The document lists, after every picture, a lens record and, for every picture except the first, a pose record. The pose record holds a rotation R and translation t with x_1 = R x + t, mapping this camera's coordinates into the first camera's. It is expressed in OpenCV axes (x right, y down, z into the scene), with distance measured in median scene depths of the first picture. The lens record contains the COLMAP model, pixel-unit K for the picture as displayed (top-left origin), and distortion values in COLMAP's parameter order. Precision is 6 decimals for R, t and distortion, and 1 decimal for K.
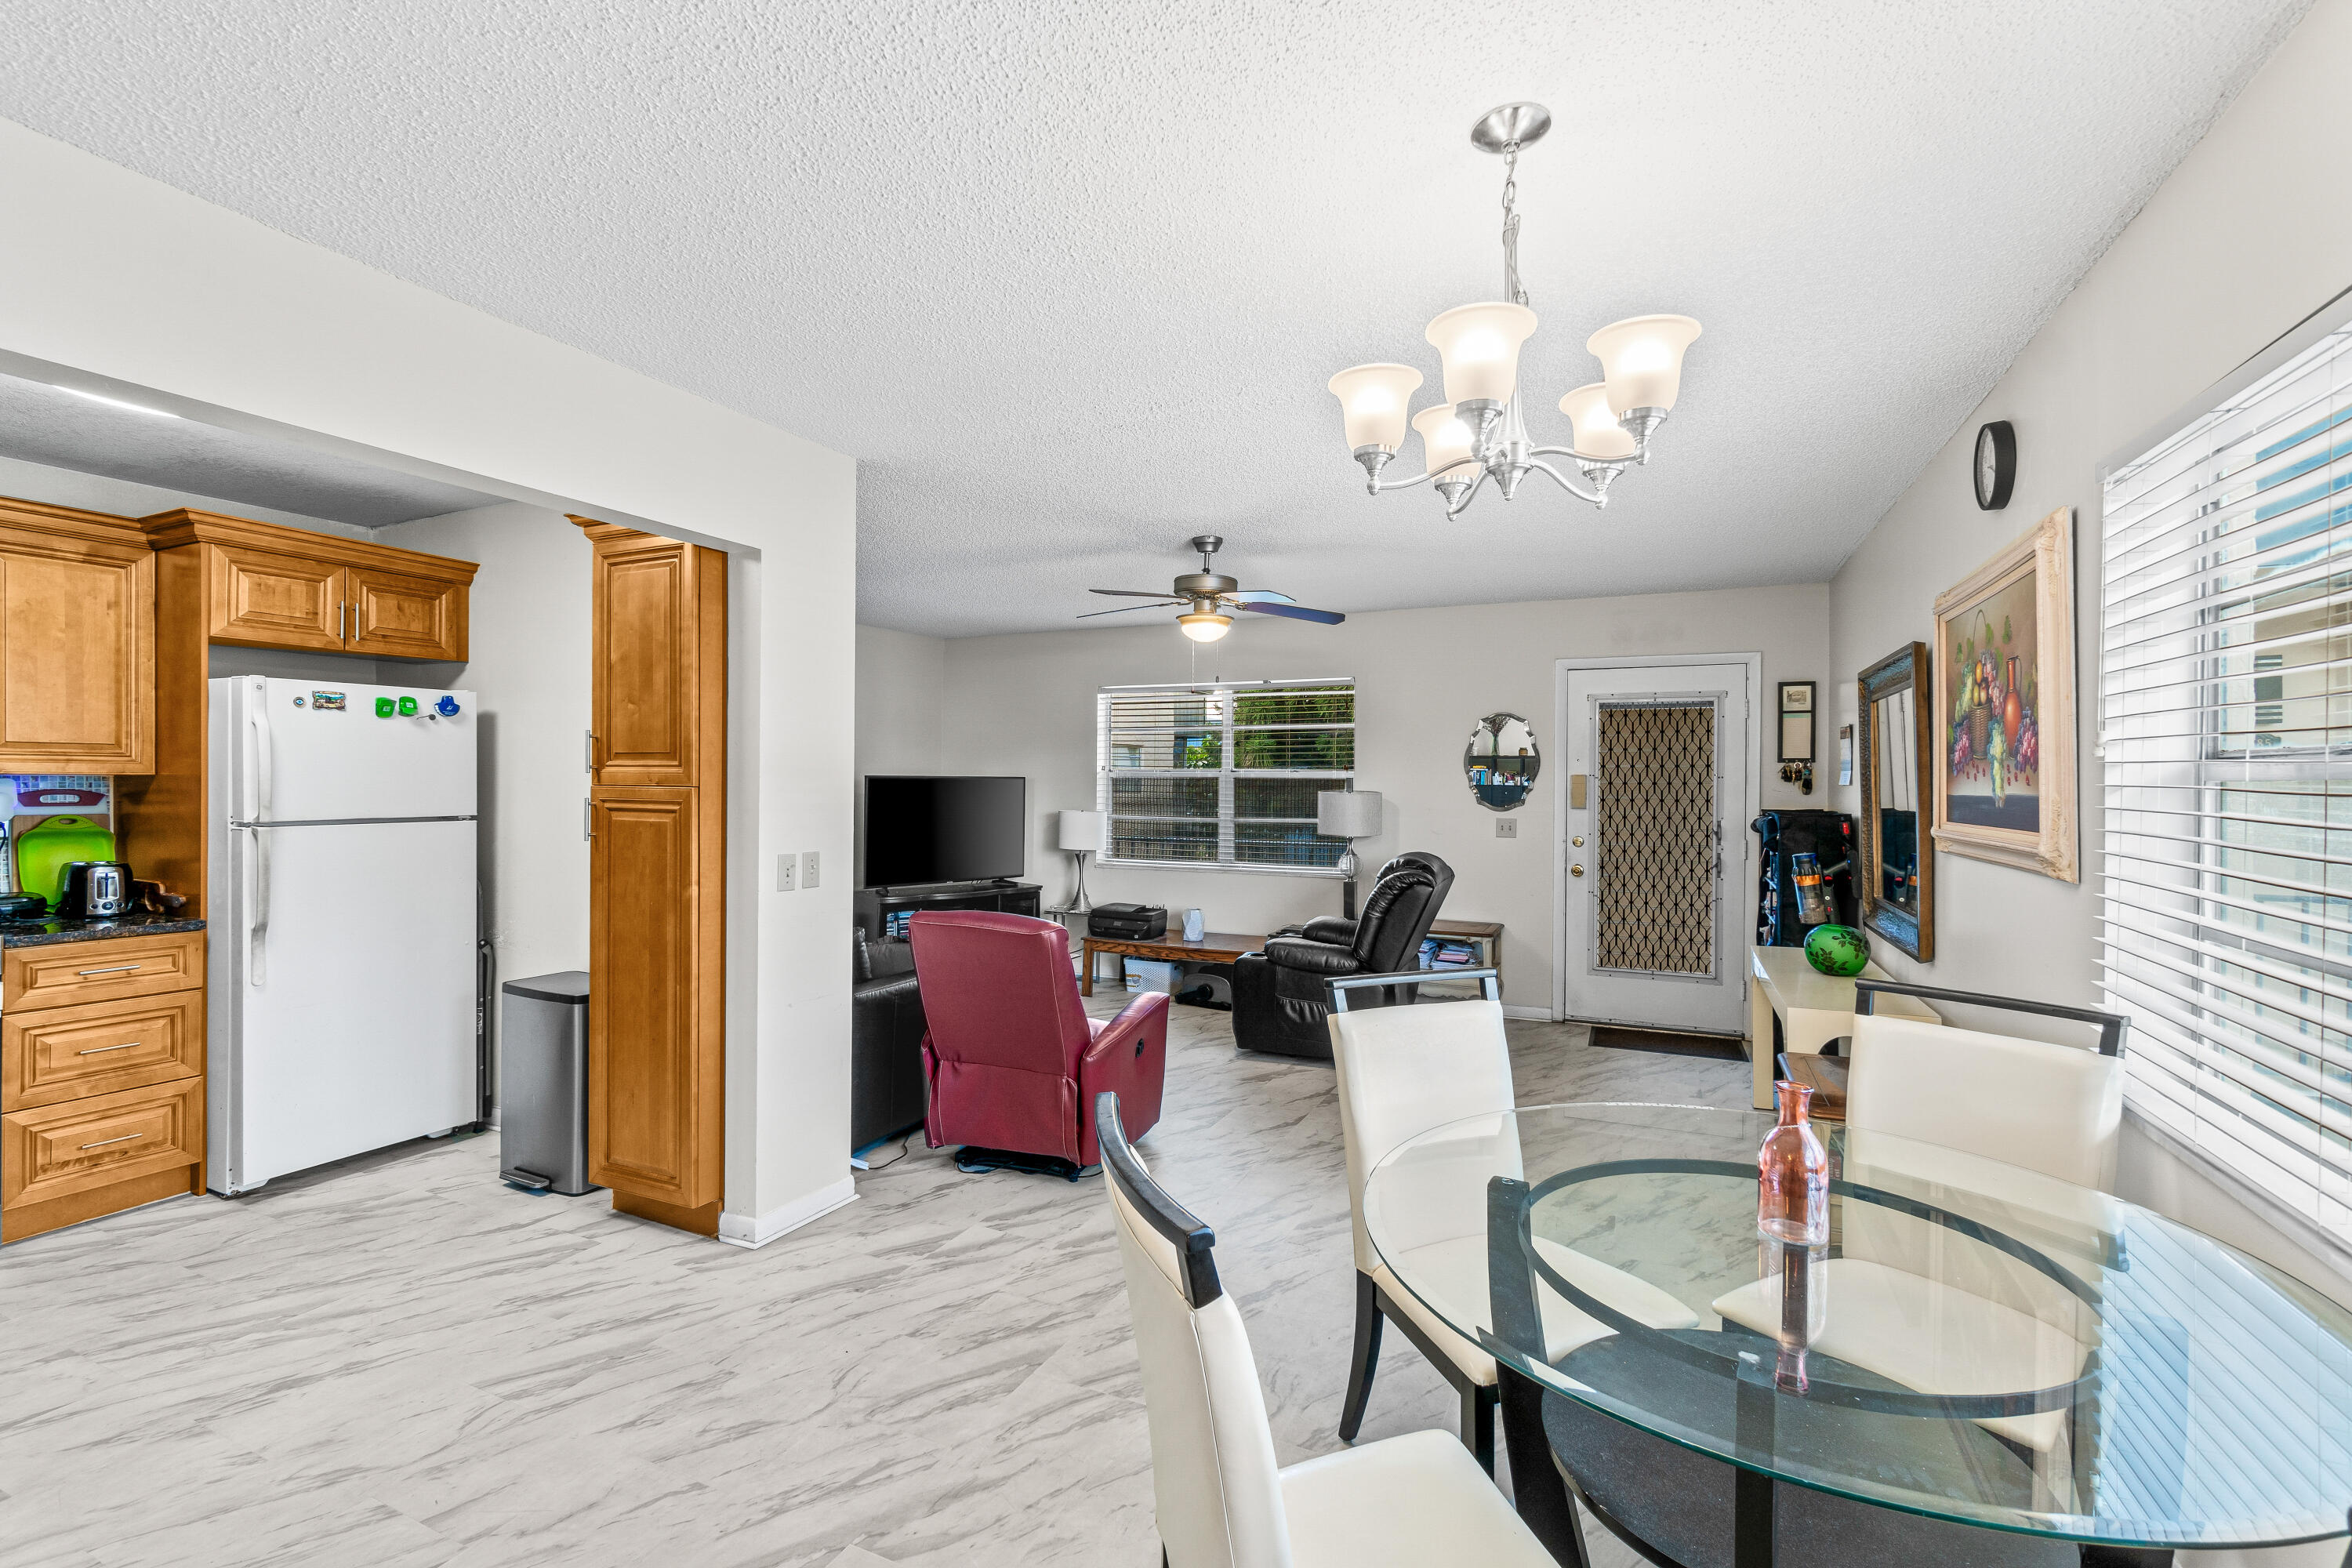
lens RADIAL K [[1017.0, 0, 1176.0], [0, 1017.0, 784.0], [0, 0, 1]] dist [-0.003548, -0.000427]
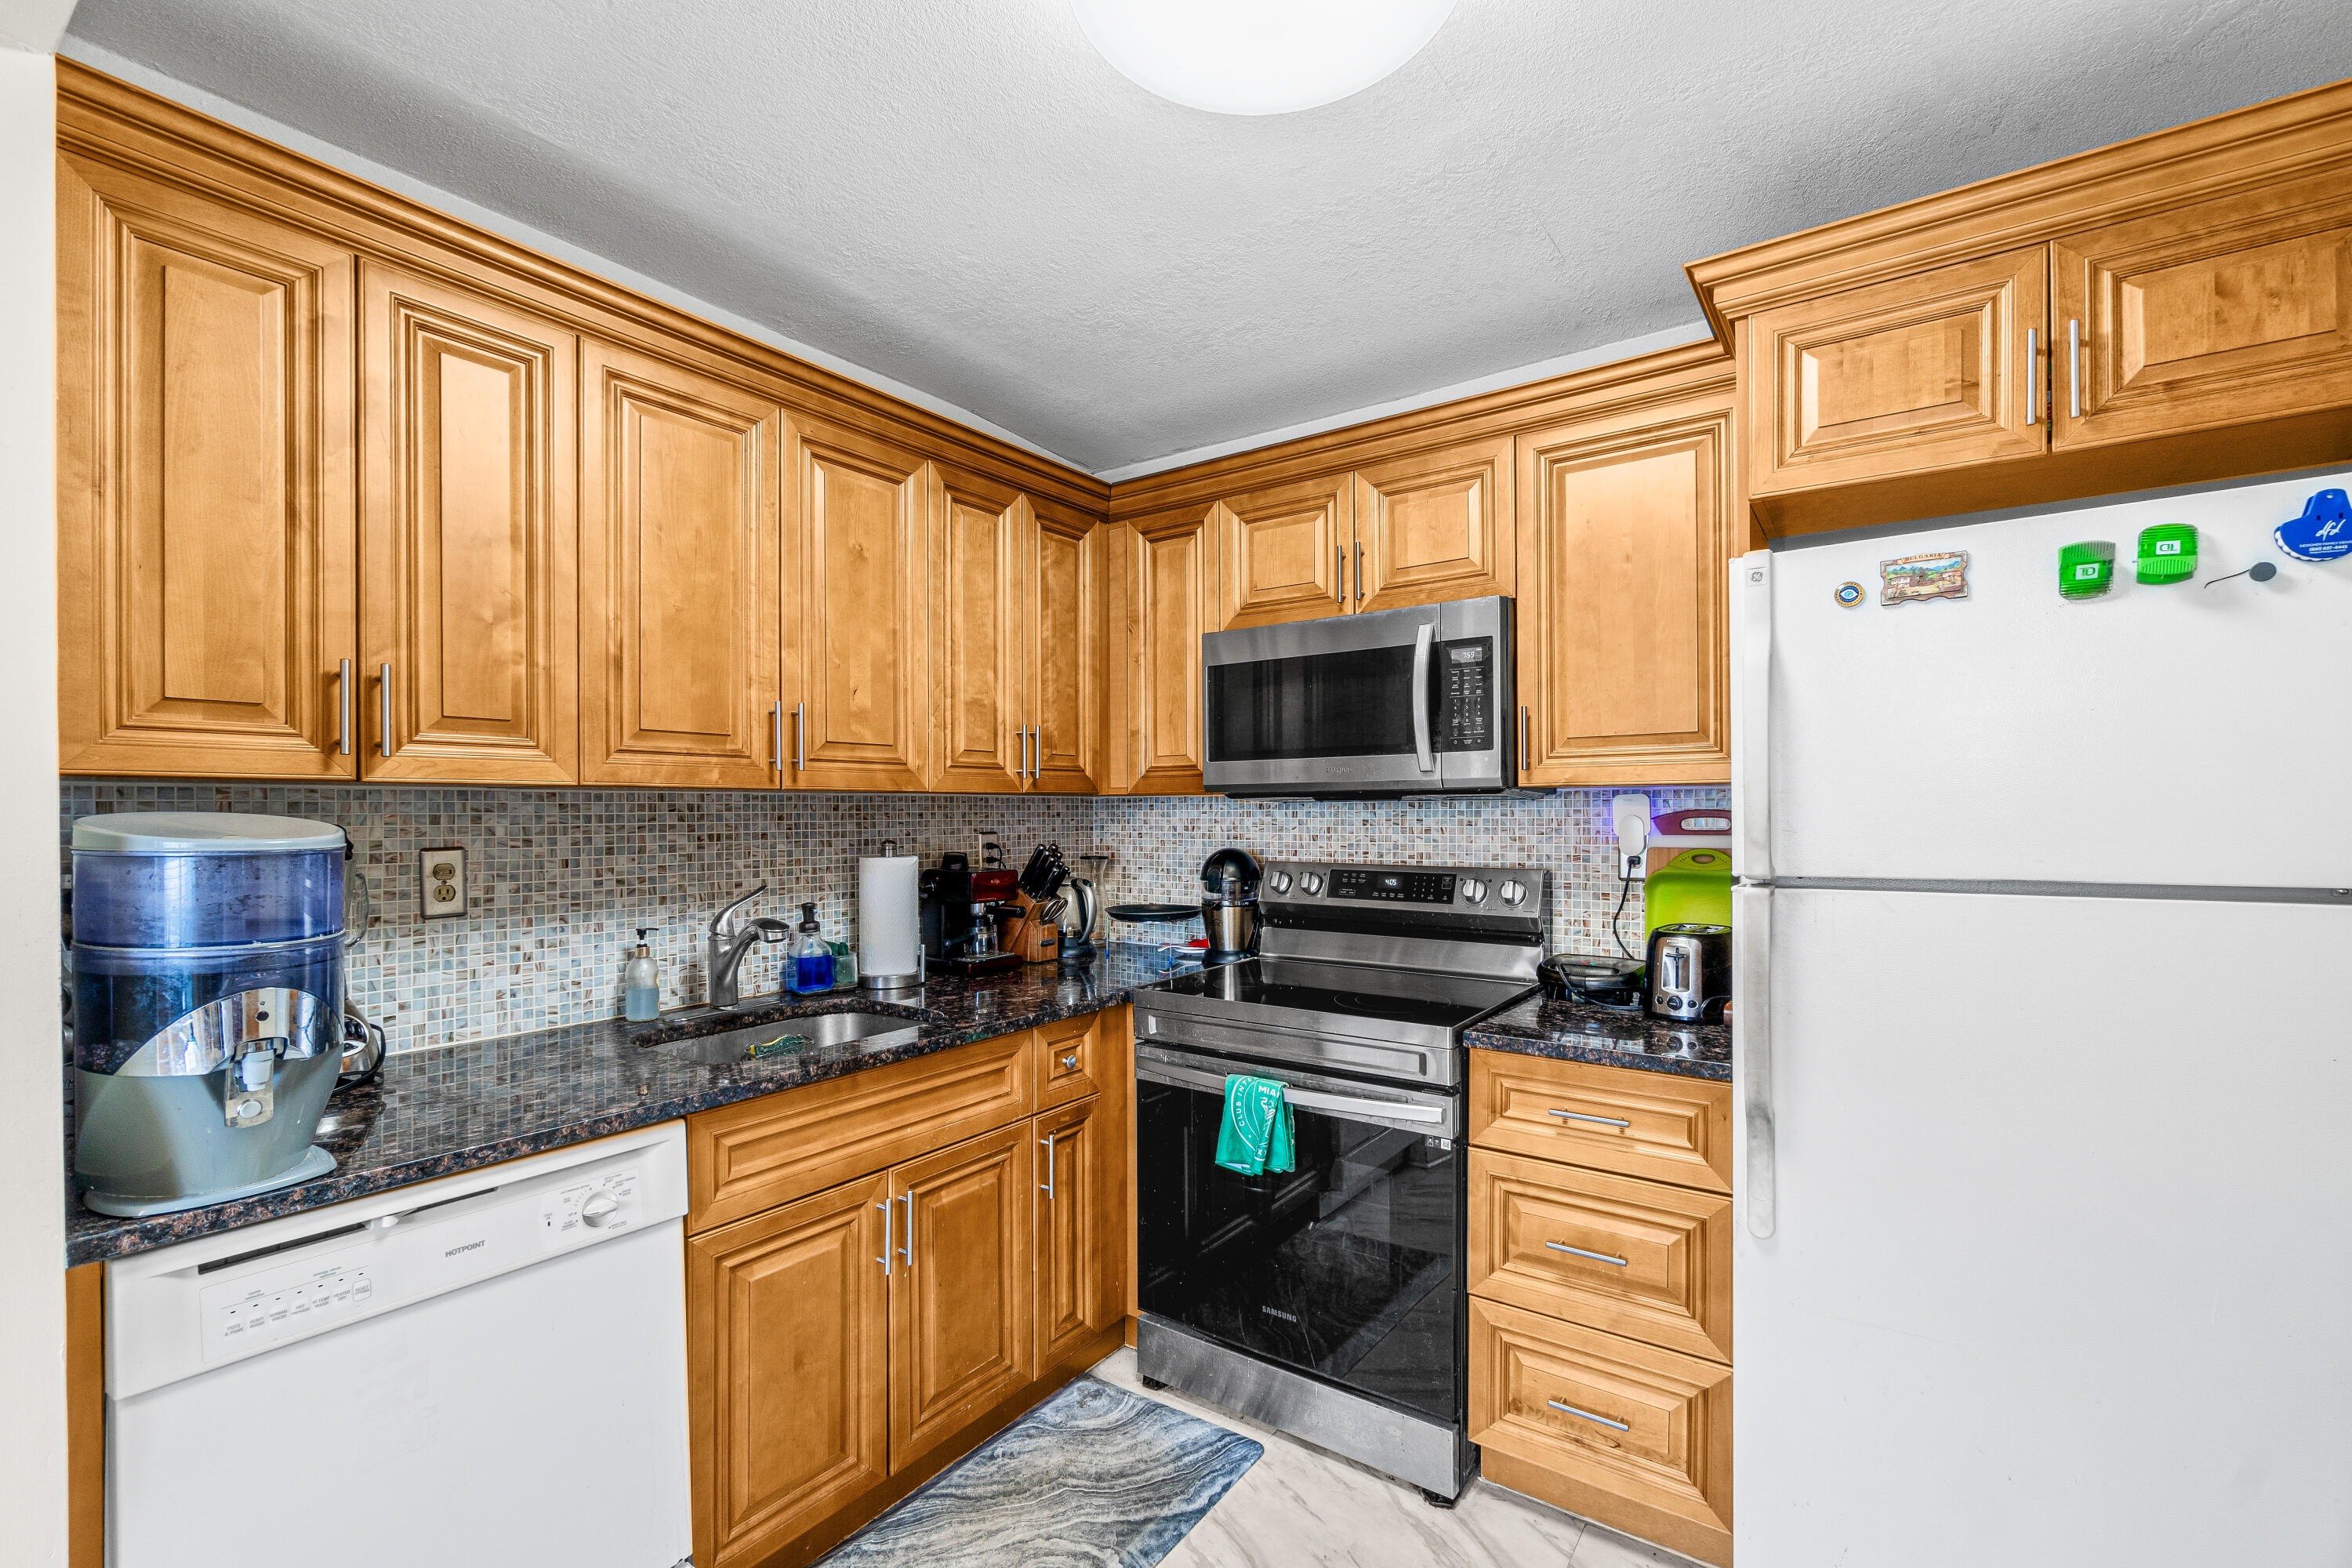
lens RADIAL K [[1028.6, 0, 1179.0], [0, 1028.6, 816.9], [0, 0, 1]] dist [-0.000025, 0.000087]
pose [[-0.188380, -0.004332, -0.982087, -0.398294], [-0.000724, 0.999991, -0.004272, 0.013282], [0.982096, -0.000093, -0.188382, 0.816043]]
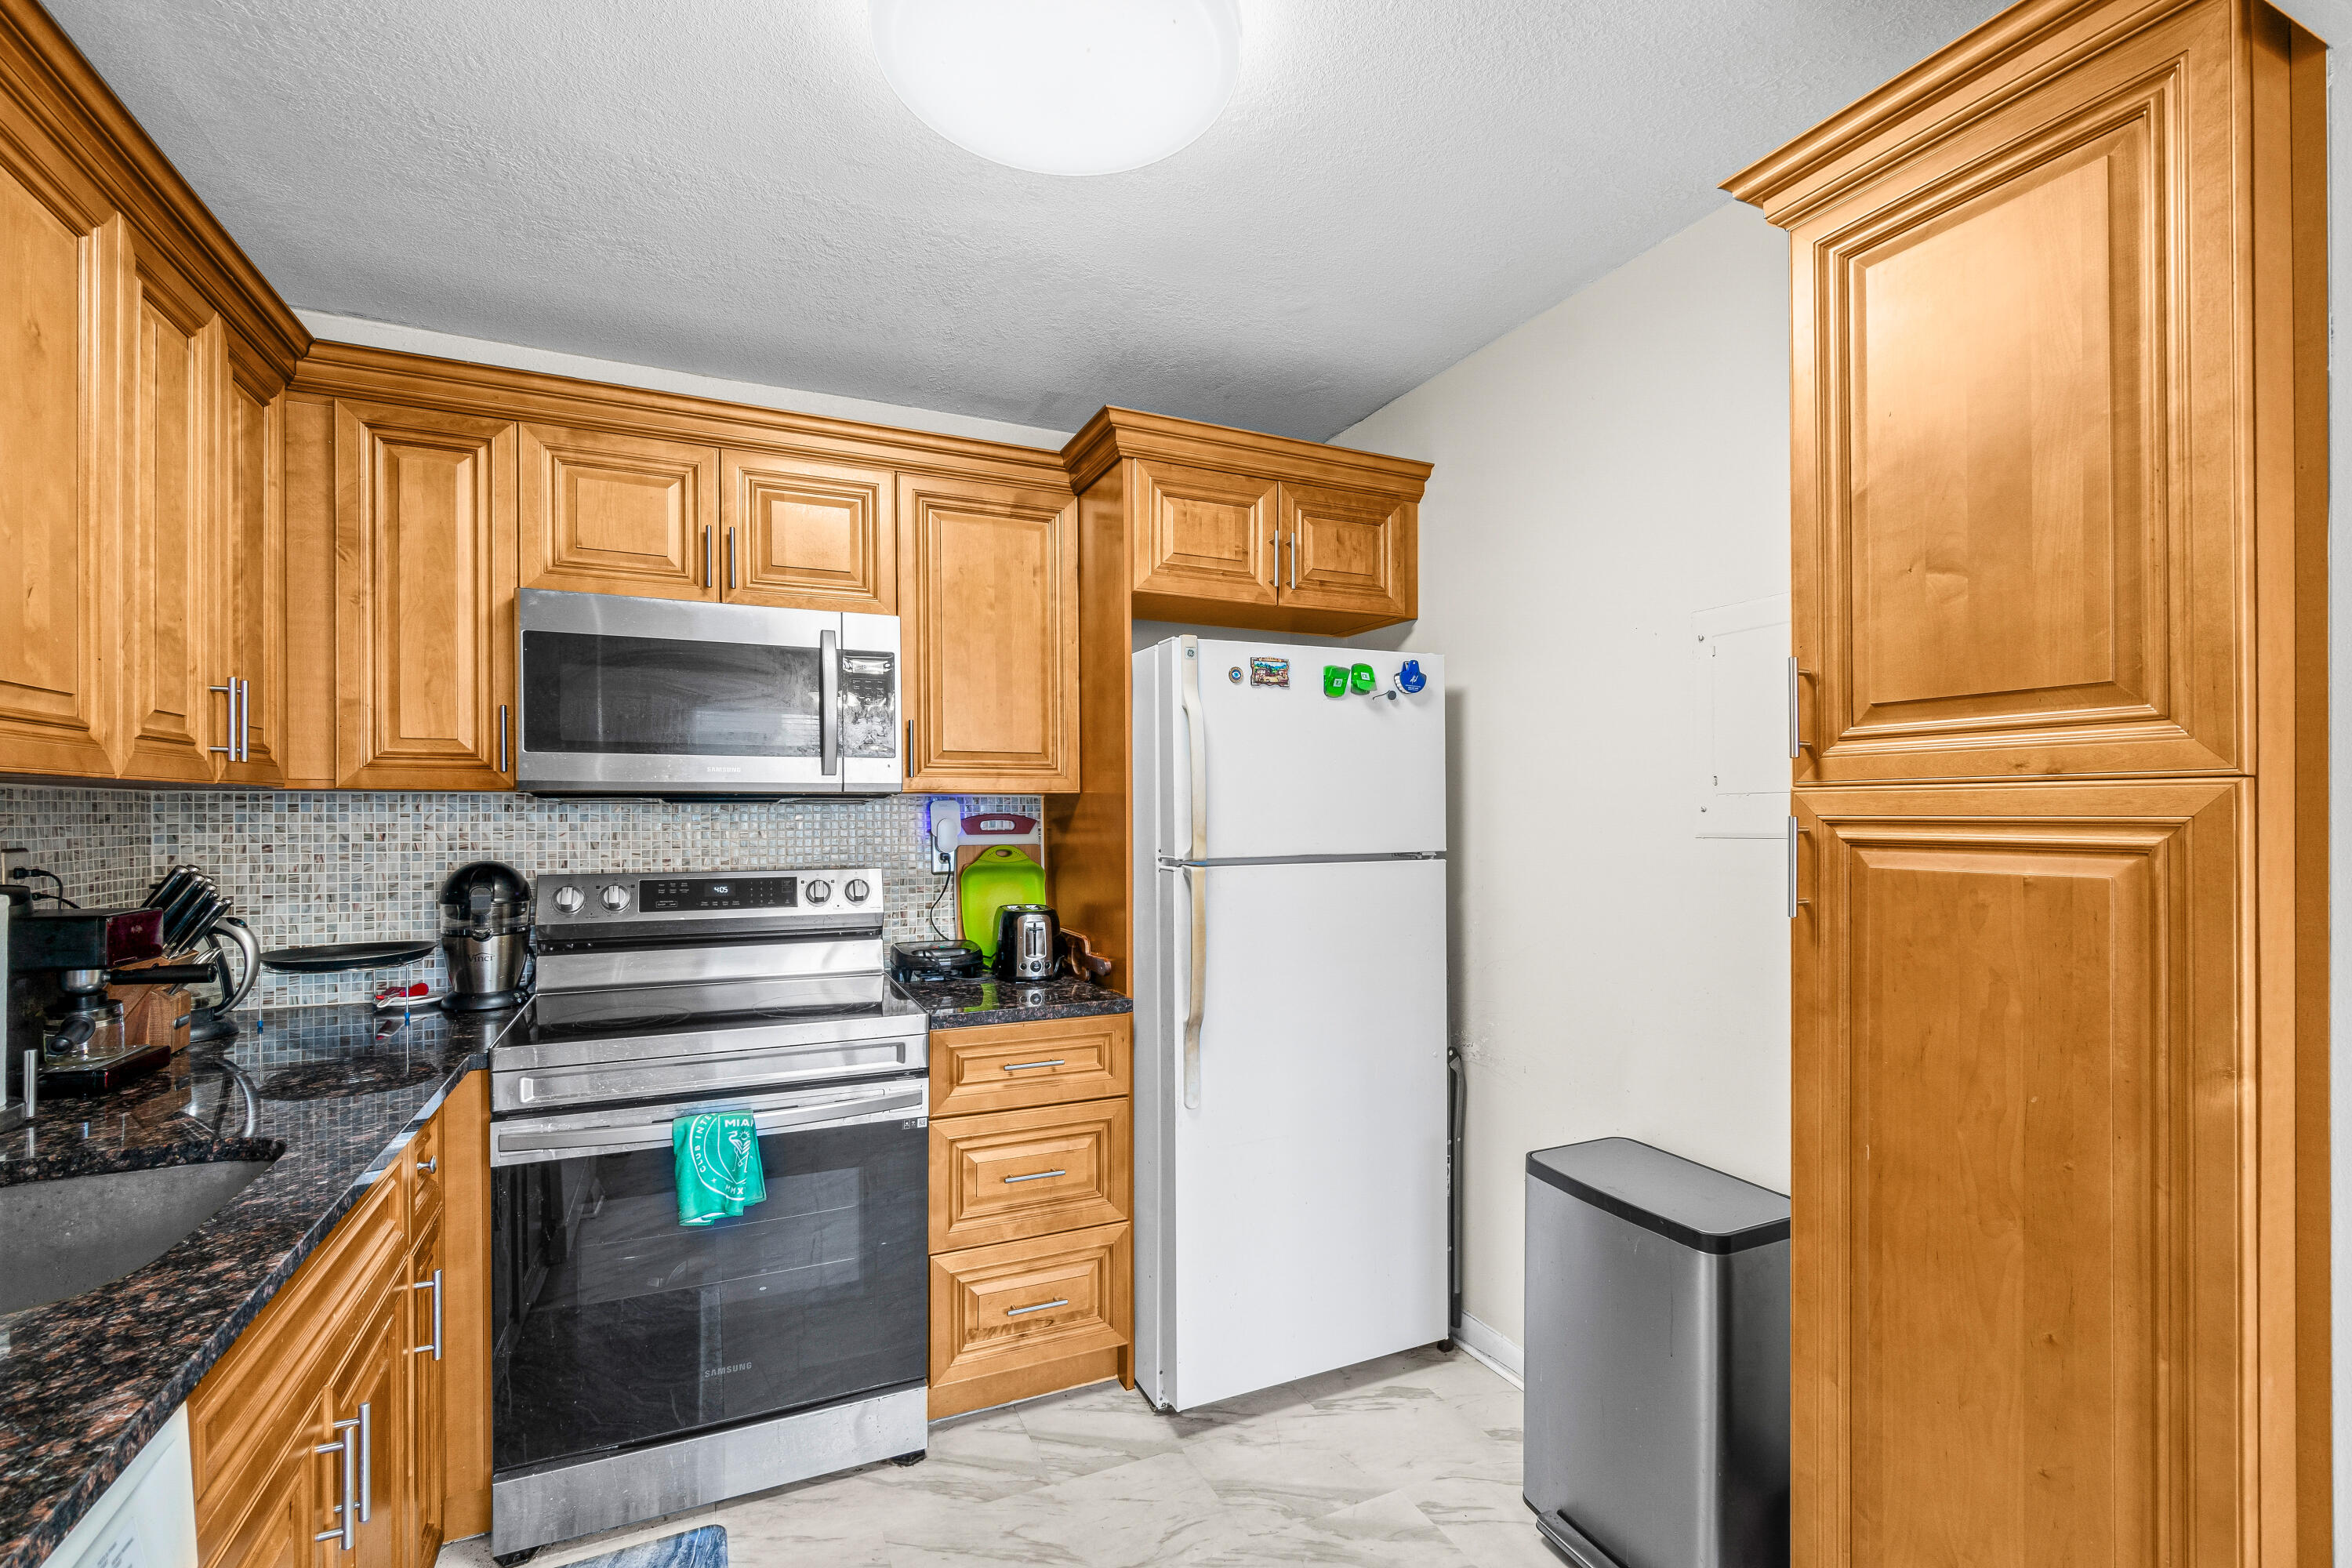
lens RADIAL K [[1031.7, 0, 1174.6], [0, 1031.7, 815.4], [0, 0, 1]] dist [-0.002773, 0.000176]
pose [[0.760627, -0.010185, -0.649109, -0.470356], [0.007356, 0.999948, -0.007071, 0.013790], [0.649147, 0.000604, 0.760663, 0.476157]]
